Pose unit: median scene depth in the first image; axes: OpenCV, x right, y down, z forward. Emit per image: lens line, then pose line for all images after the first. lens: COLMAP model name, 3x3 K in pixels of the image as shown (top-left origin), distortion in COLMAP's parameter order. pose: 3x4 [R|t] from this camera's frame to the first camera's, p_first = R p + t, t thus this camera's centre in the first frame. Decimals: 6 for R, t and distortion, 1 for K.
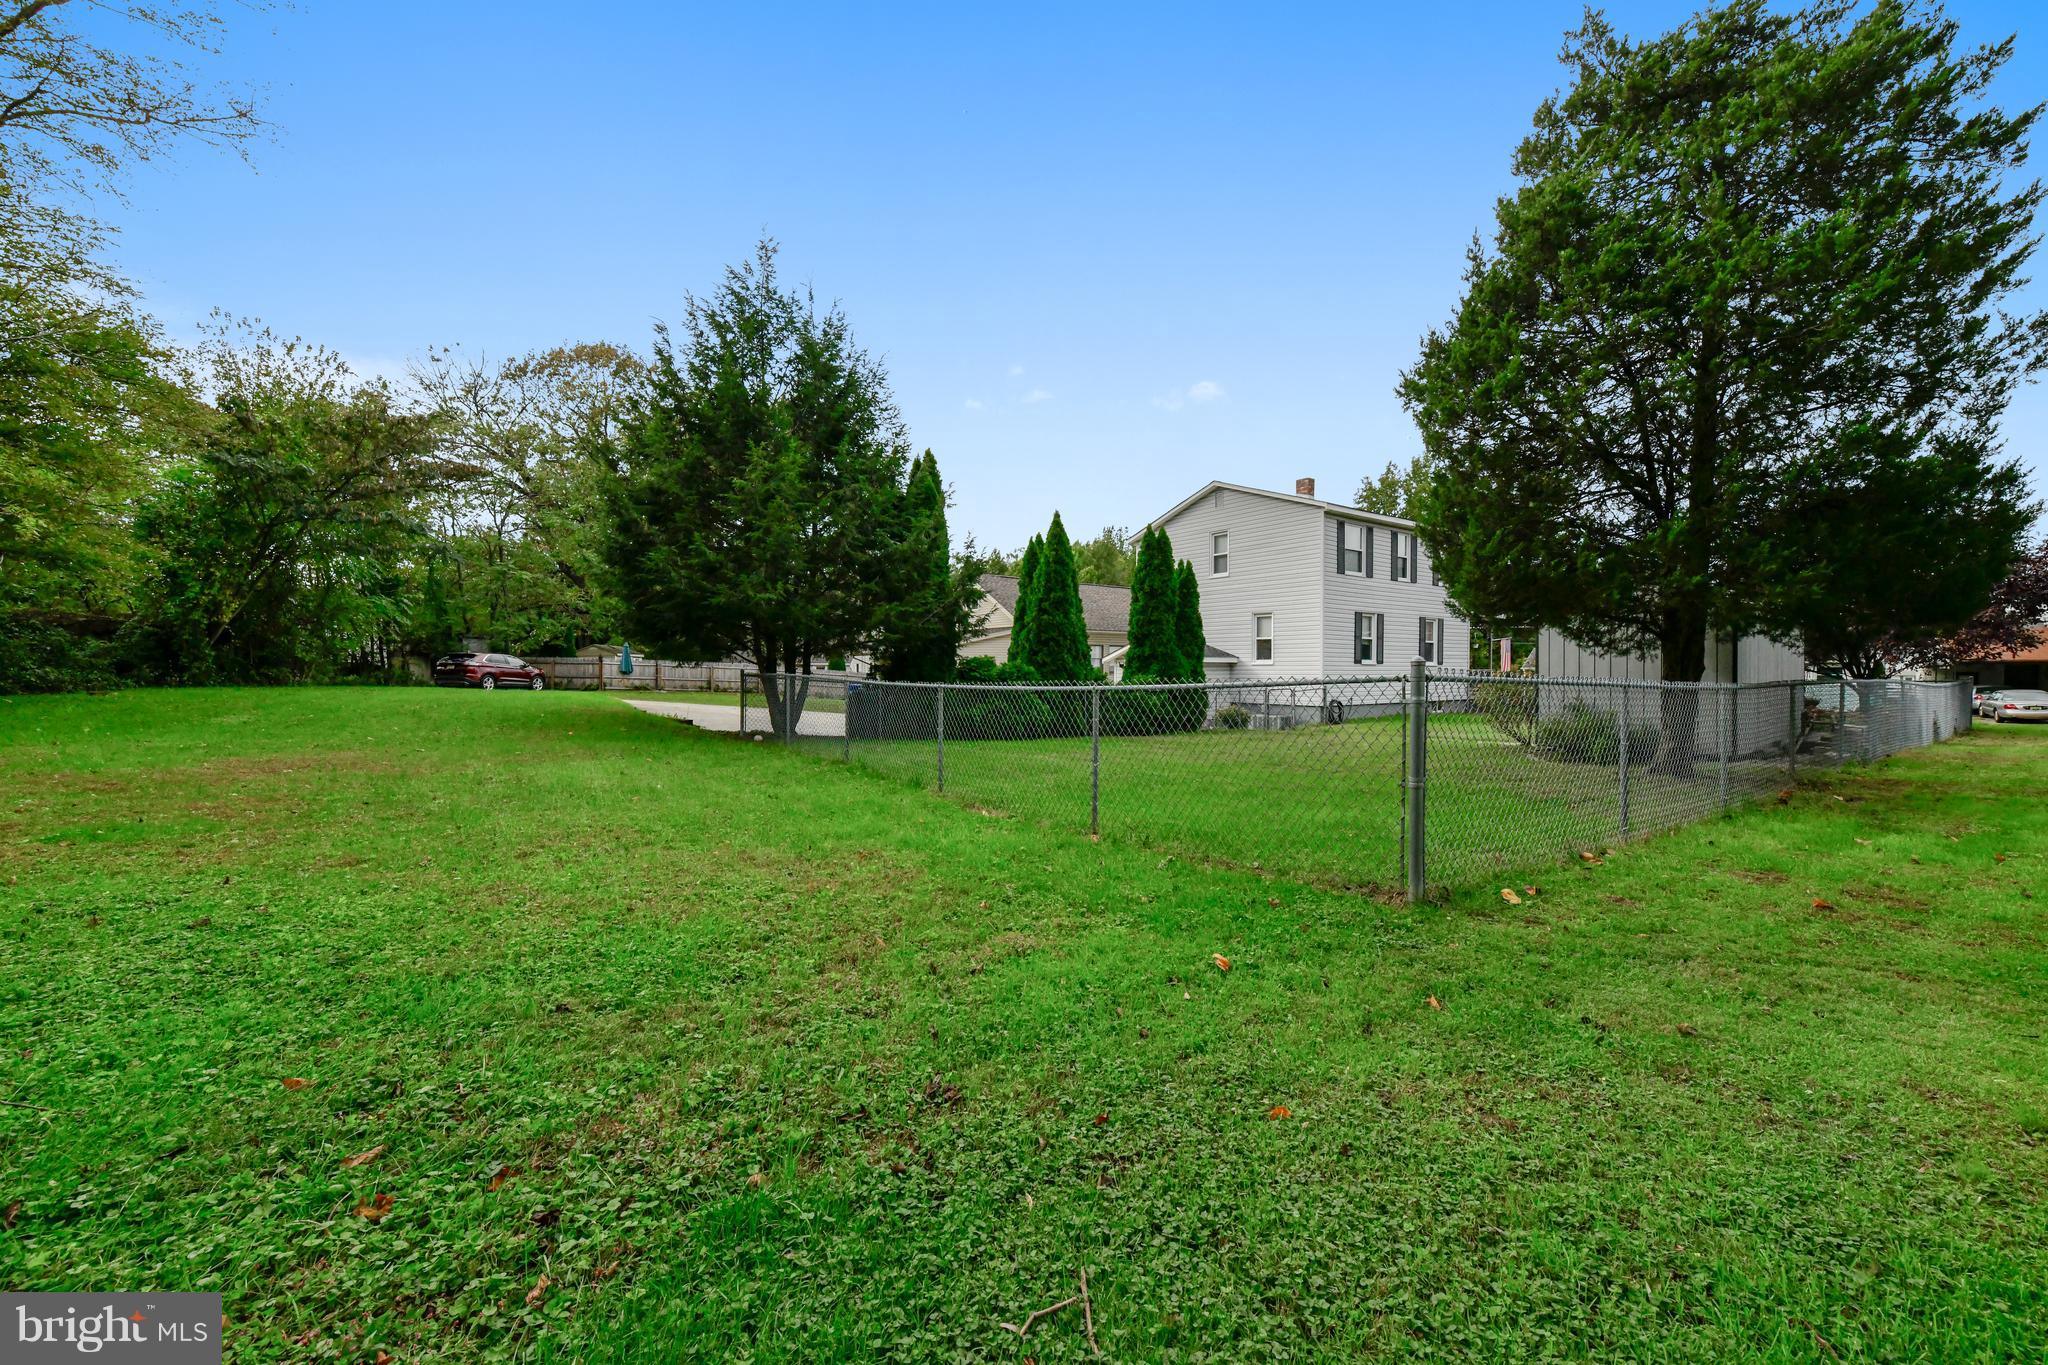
lens RADIAL K [[812.3, 0, 1017.6], [0, 812.3, 692.6], [0, 0, 1]] dist [-0.004943, 0.000555]
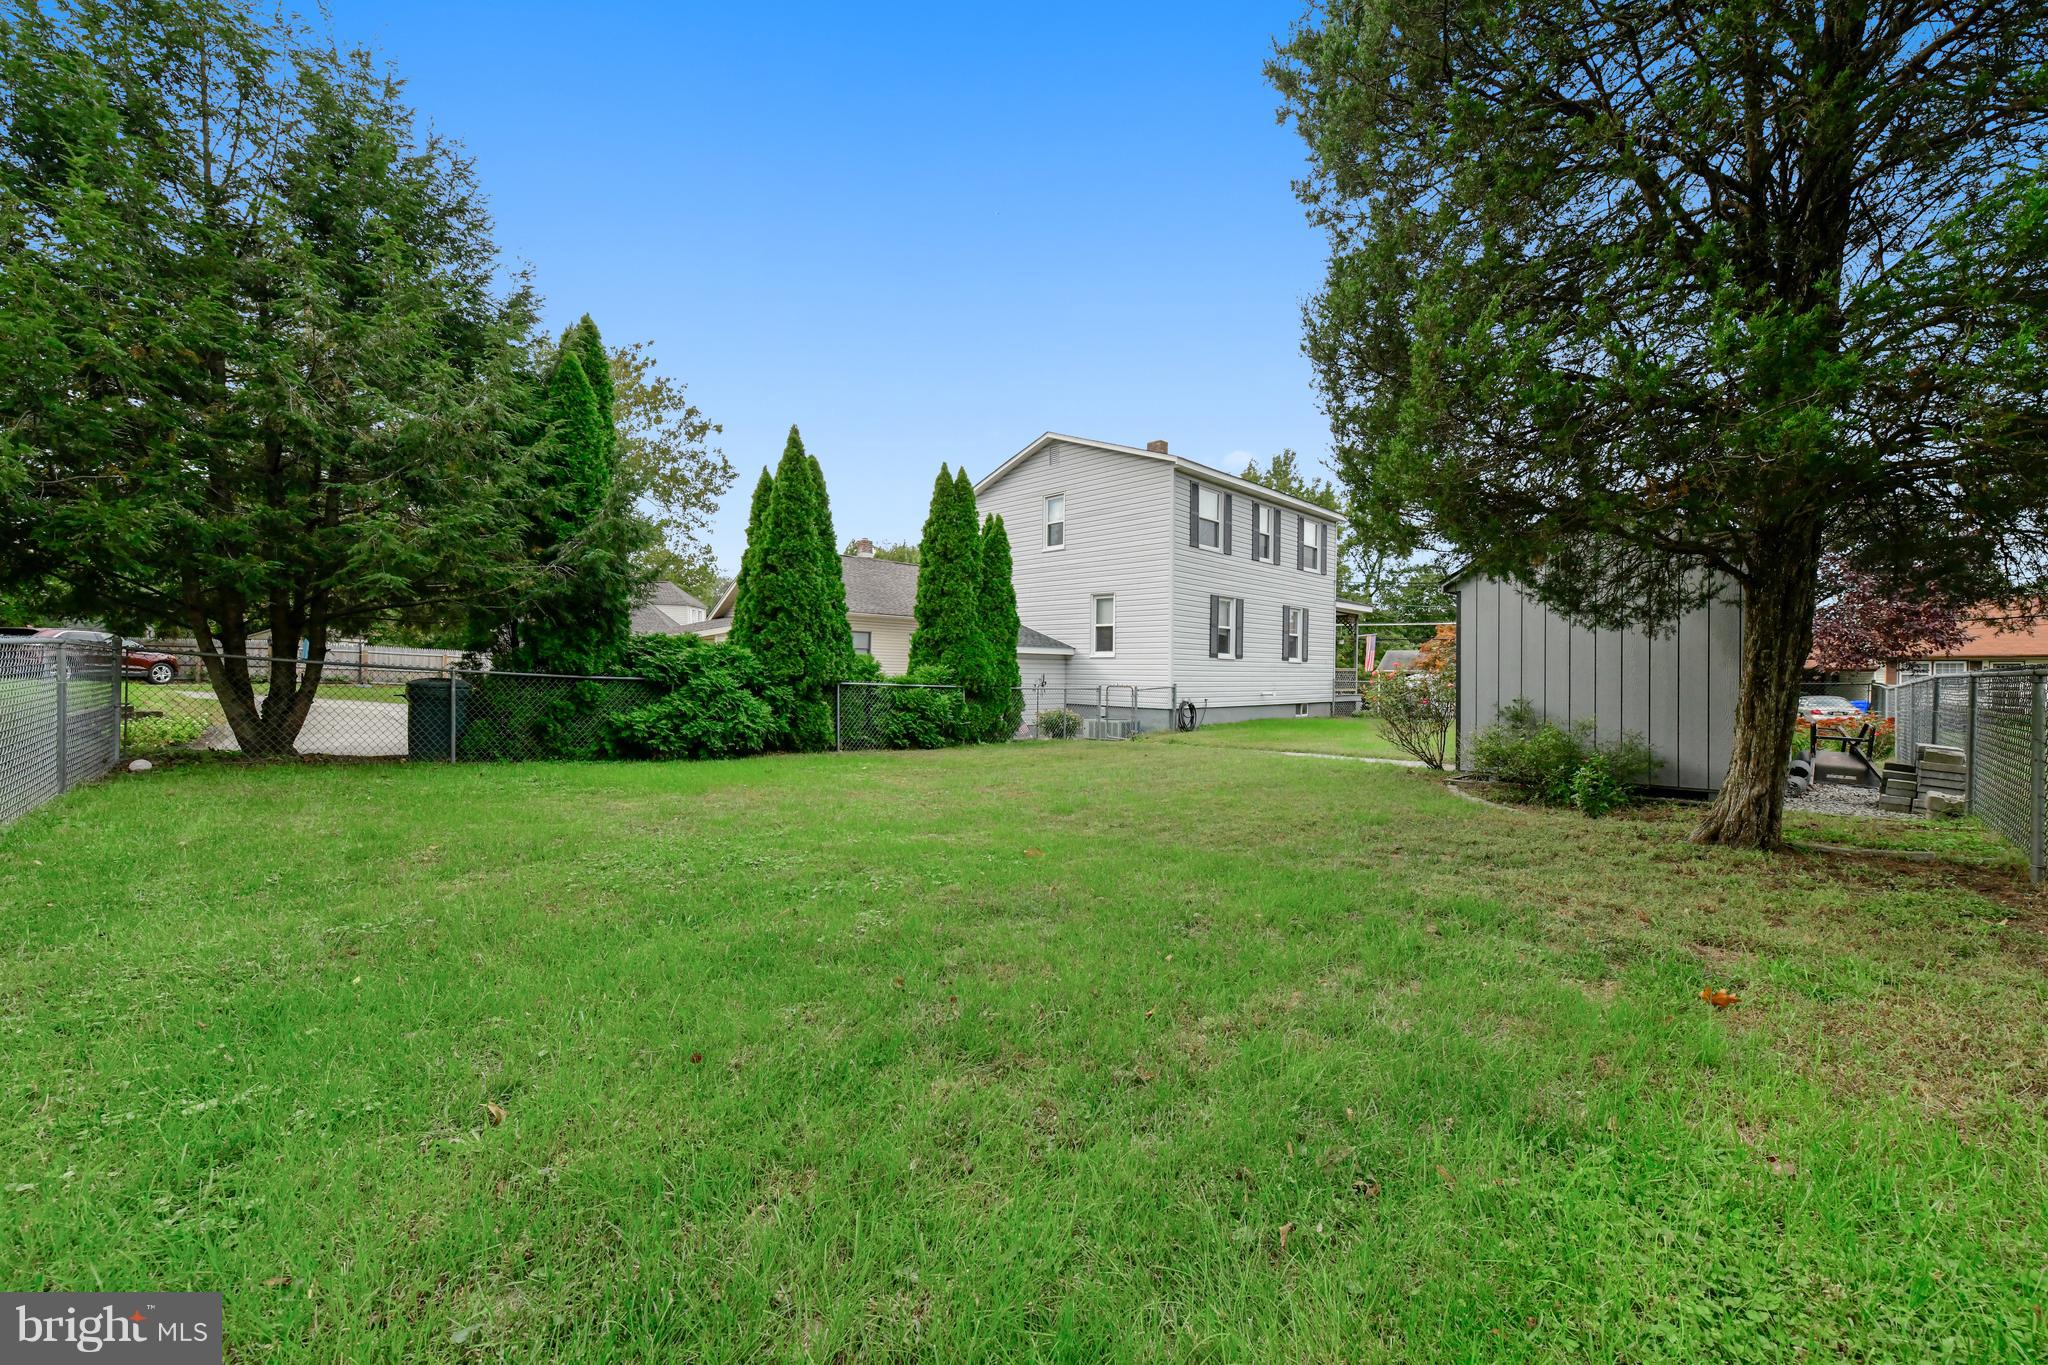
lens RADIAL K [[812.3, 0, 1028.0], [0, 812.3, 686.8], [0, 0, 1]] dist [-0.004943, 0.000555]
pose [[0.986762, 0.008653, 0.161946, 0.107014], [-0.007419, 0.999939, -0.008226, 0.002330], [-0.162007, 0.006916, 0.986765, 0.231713]]
